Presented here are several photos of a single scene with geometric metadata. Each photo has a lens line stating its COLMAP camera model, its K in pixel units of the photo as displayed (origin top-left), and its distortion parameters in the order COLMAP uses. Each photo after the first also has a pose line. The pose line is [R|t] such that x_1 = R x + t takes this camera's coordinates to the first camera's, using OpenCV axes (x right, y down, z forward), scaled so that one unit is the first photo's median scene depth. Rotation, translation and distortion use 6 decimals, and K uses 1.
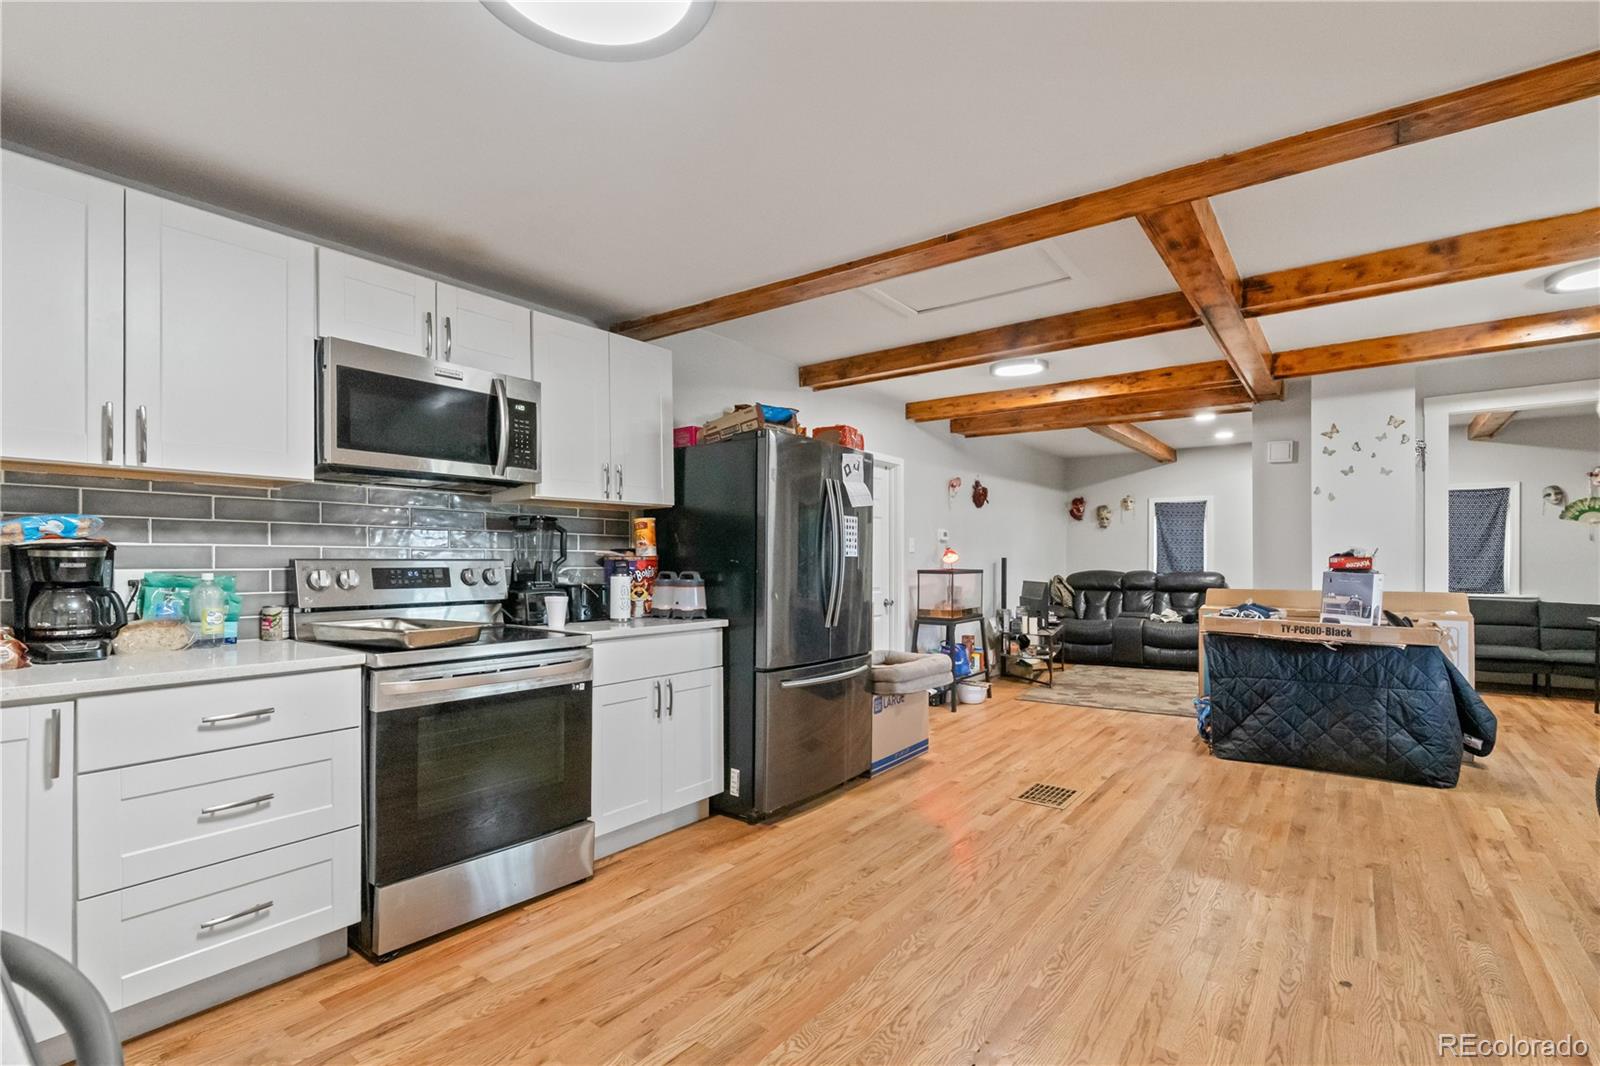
lens RADIAL K [[739.7, 0, 806.2], [0, 739.7, 566.2], [0, 0, 1]] dist [-0.007352, 0.003327]
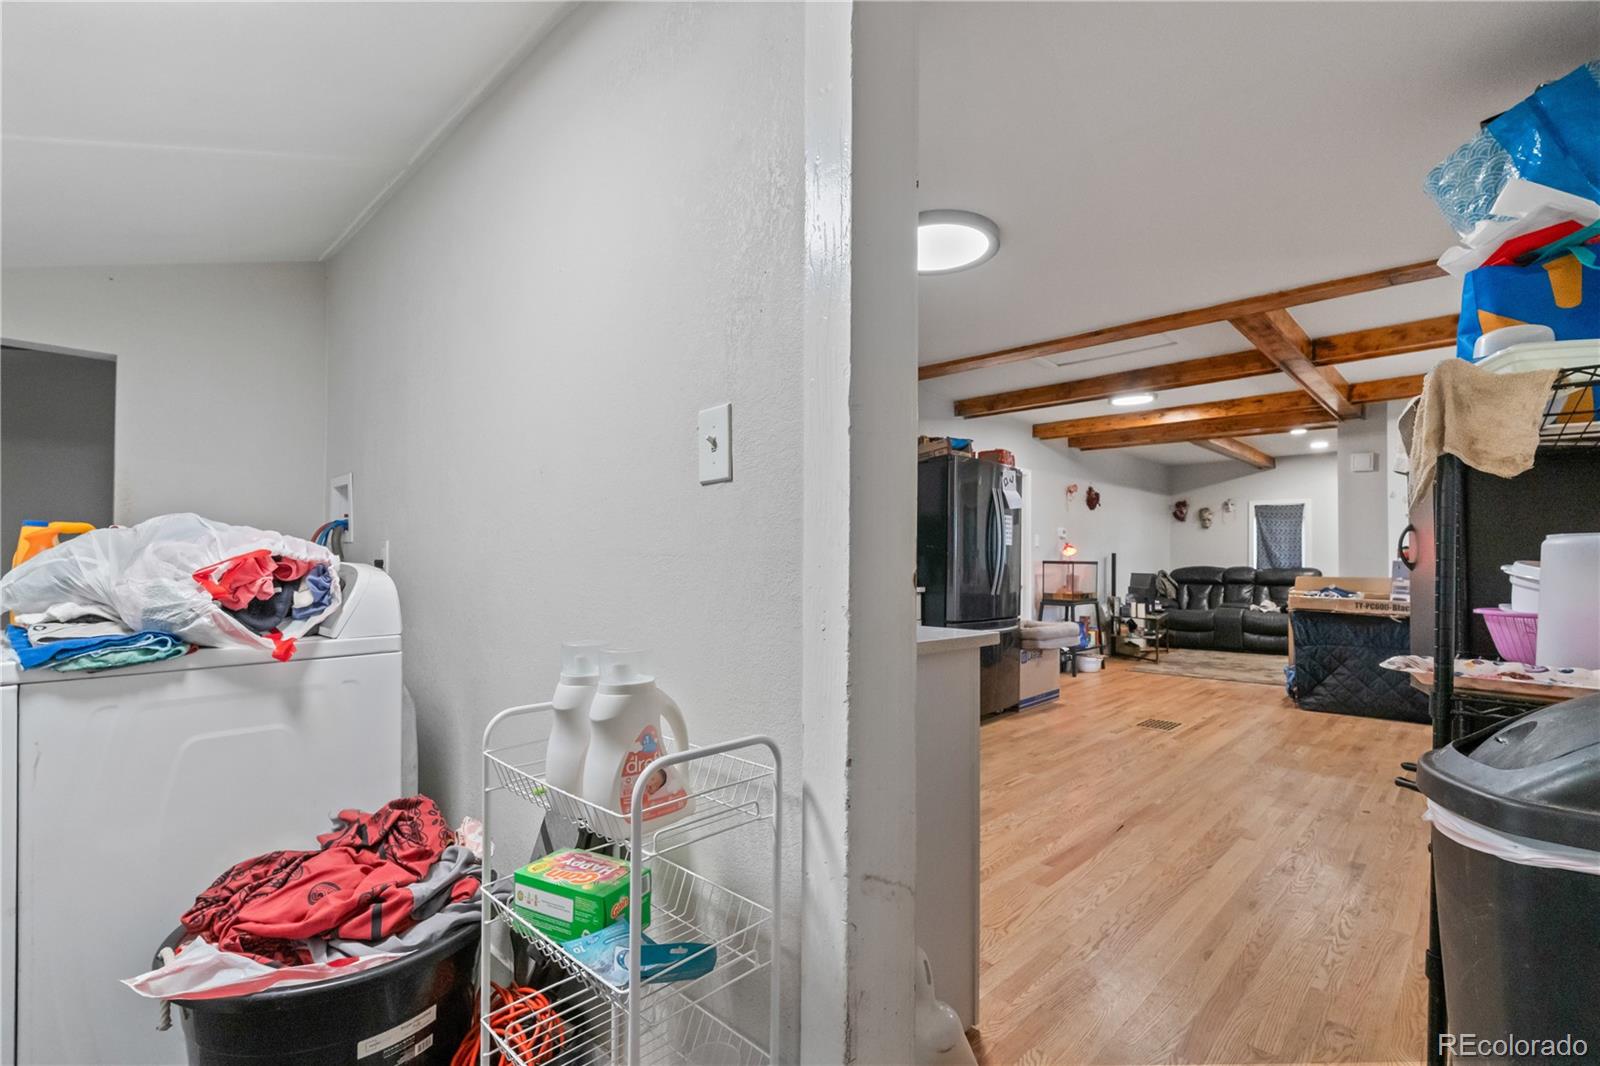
lens RADIAL K [[739.7, 0, 798.2], [0, 739.7, 556.9], [0, 0, 1]] dist [-0.007352, 0.003327]
pose [[0.992361, 0.005950, -0.123223, -0.172419], [-0.007924, 0.999848, -0.015540, 0.036924], [0.123112, 0.016398, 0.992257, -0.446682]]
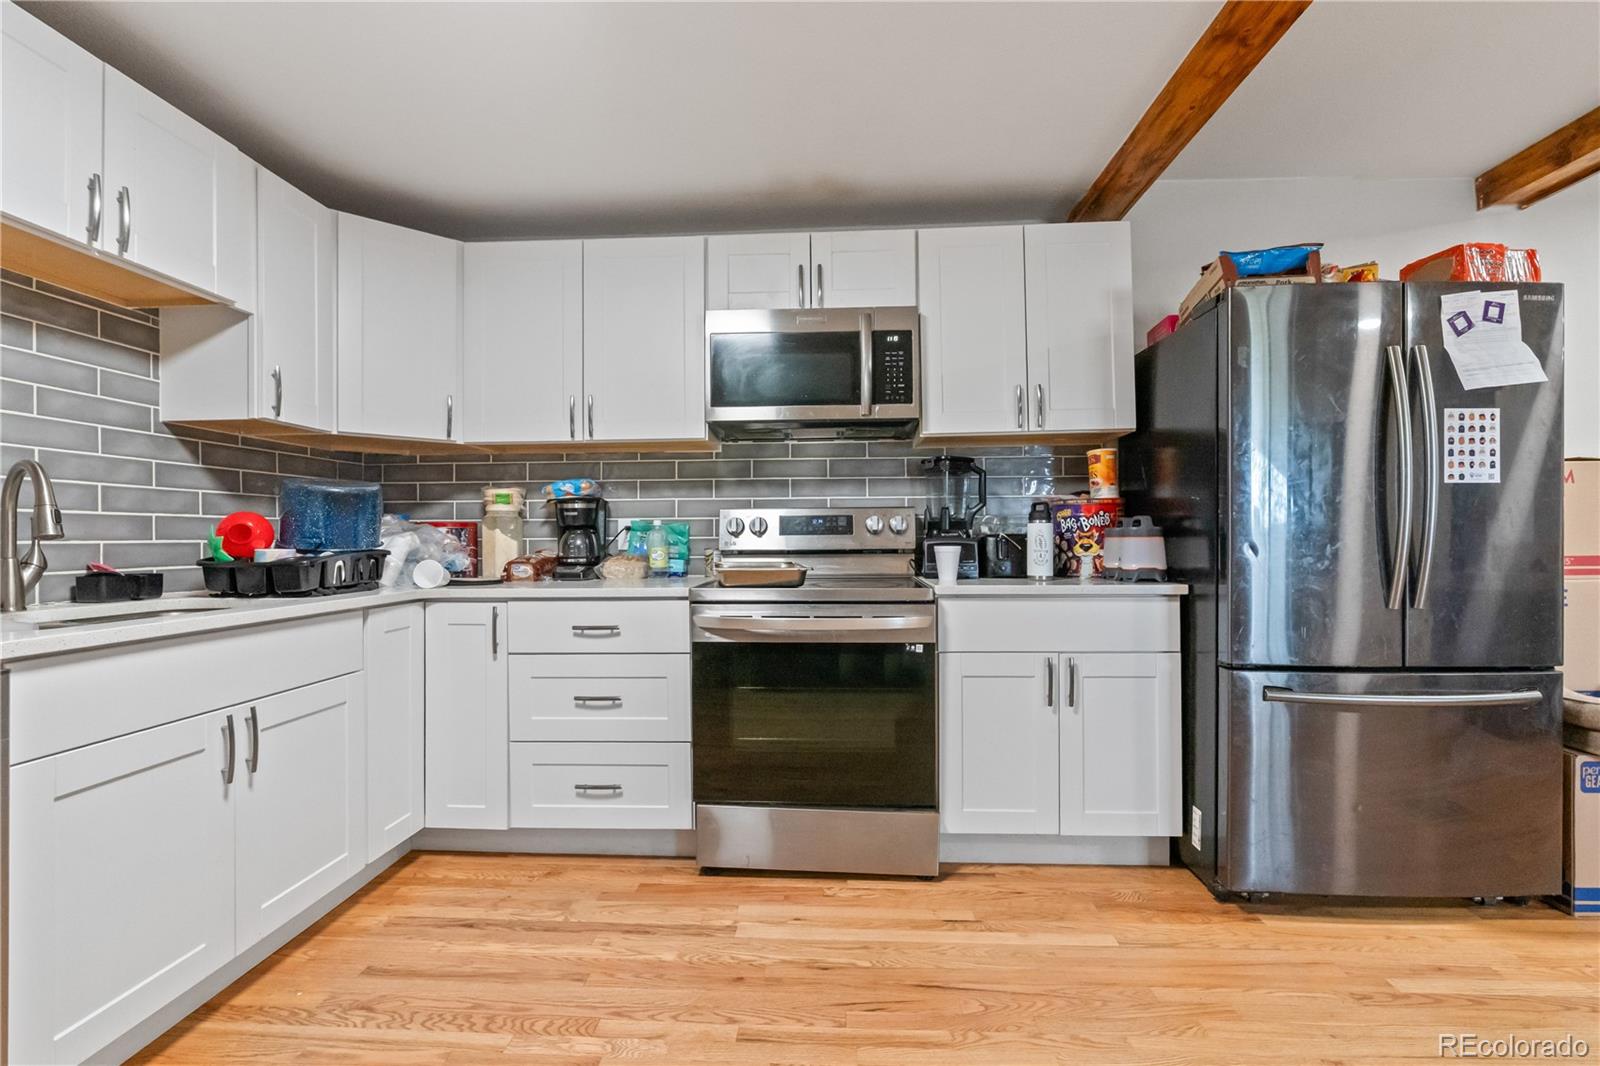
lens RADIAL K [[739.7, 0, 803.9], [0, 739.7, 532.7], [0, 0, 1]] dist [-0.007352, 0.003327]
pose [[0.554464, -0.009348, -0.832155, 0.262107], [0.003997, 0.999955, -0.008570, 0.028644], [0.832198, 0.001425, 0.554477, 0.329783]]
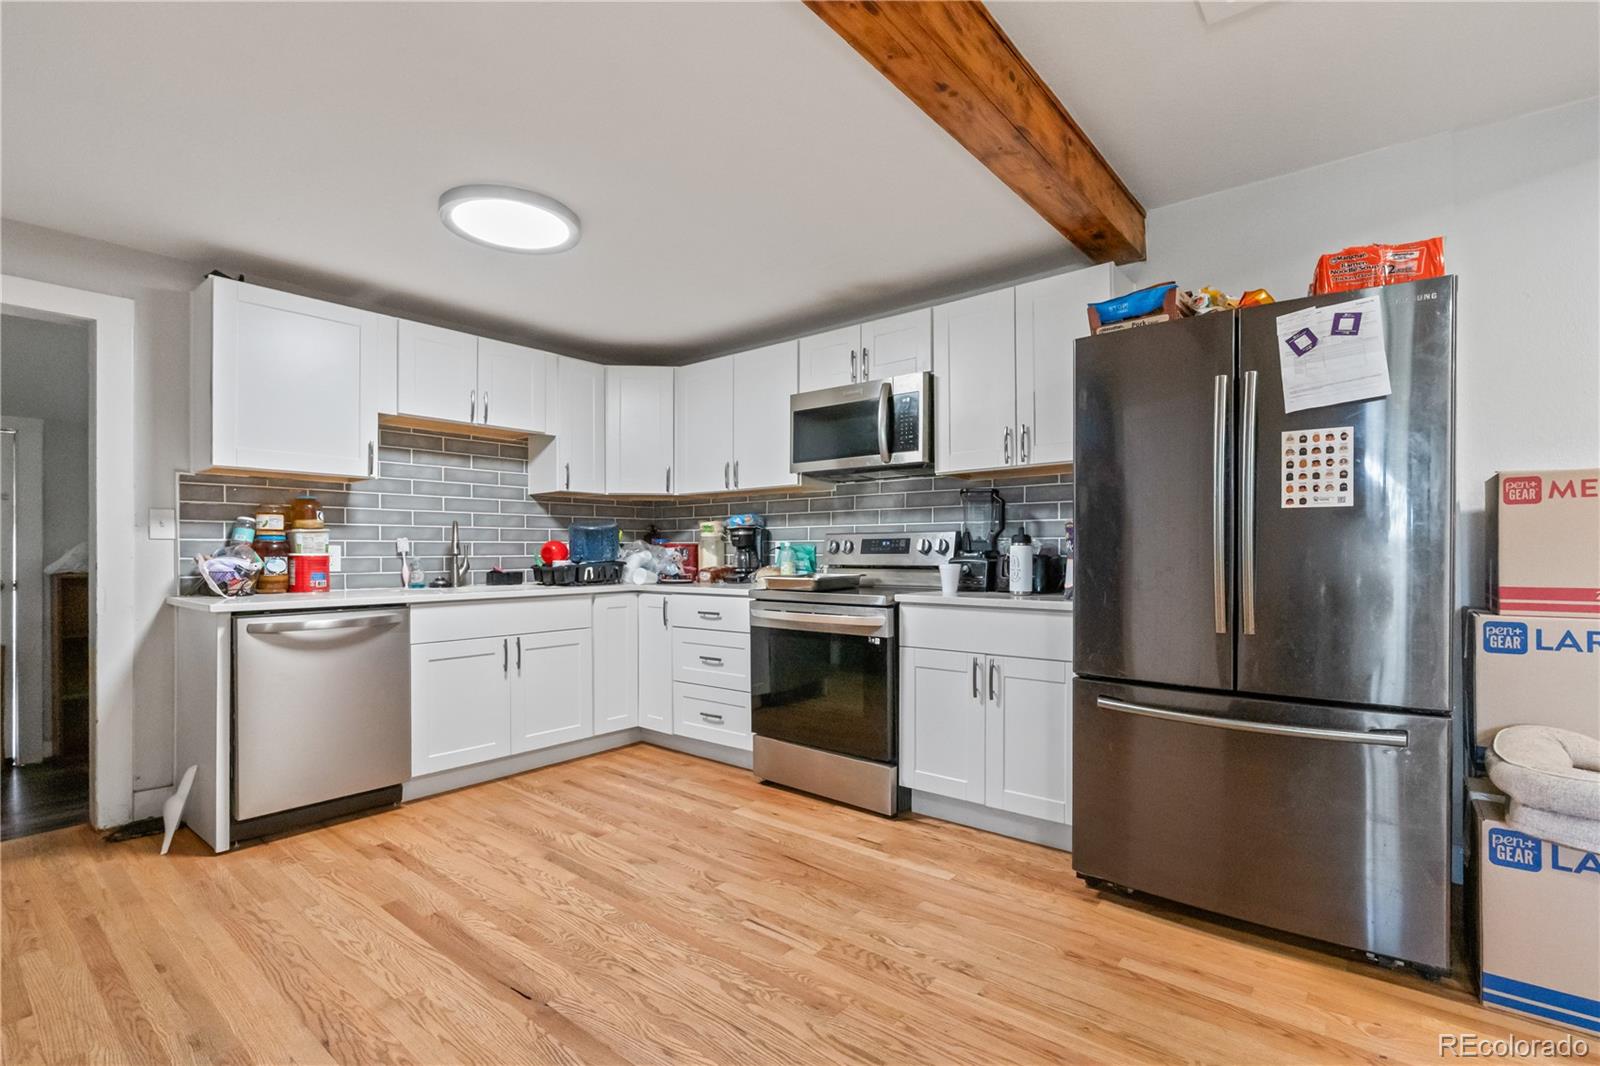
lens RADIAL K [[739.7, 0, 806.9], [0, 739.7, 549.7], [0, 0, 1]] dist [-0.007352, 0.003327]
pose [[-0.042240, -0.000070, -0.999107, 0.653517], [-0.000019, 1.000000, -0.000069, 0.018279], [0.999107, 0.000016, -0.042240, 0.741526]]
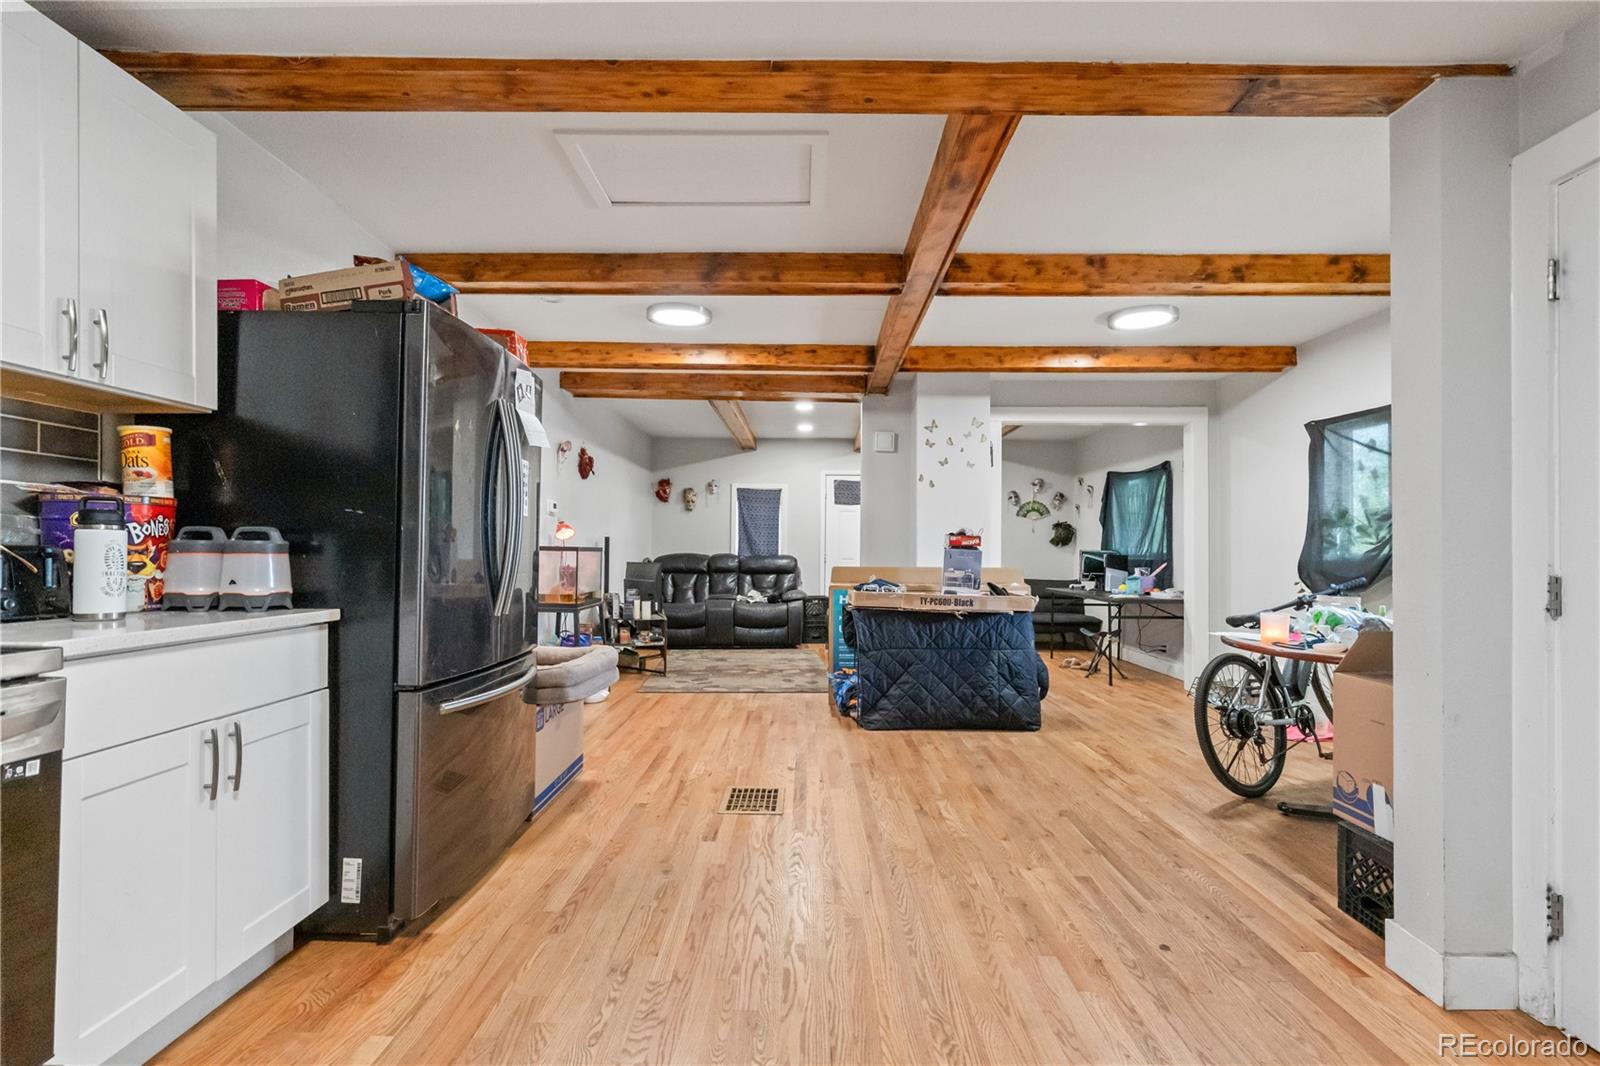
lens RADIAL K [[739.7, 0, 808.7], [0, 739.7, 548.8], [0, 0, 1]] dist [-0.007352, 0.003327]
pose [[0.804782, 0.012115, 0.593447, -0.154400], [-0.006363, 0.999910, -0.011784, 0.028297], [-0.593537, 0.005707, 0.804787, 0.296193]]
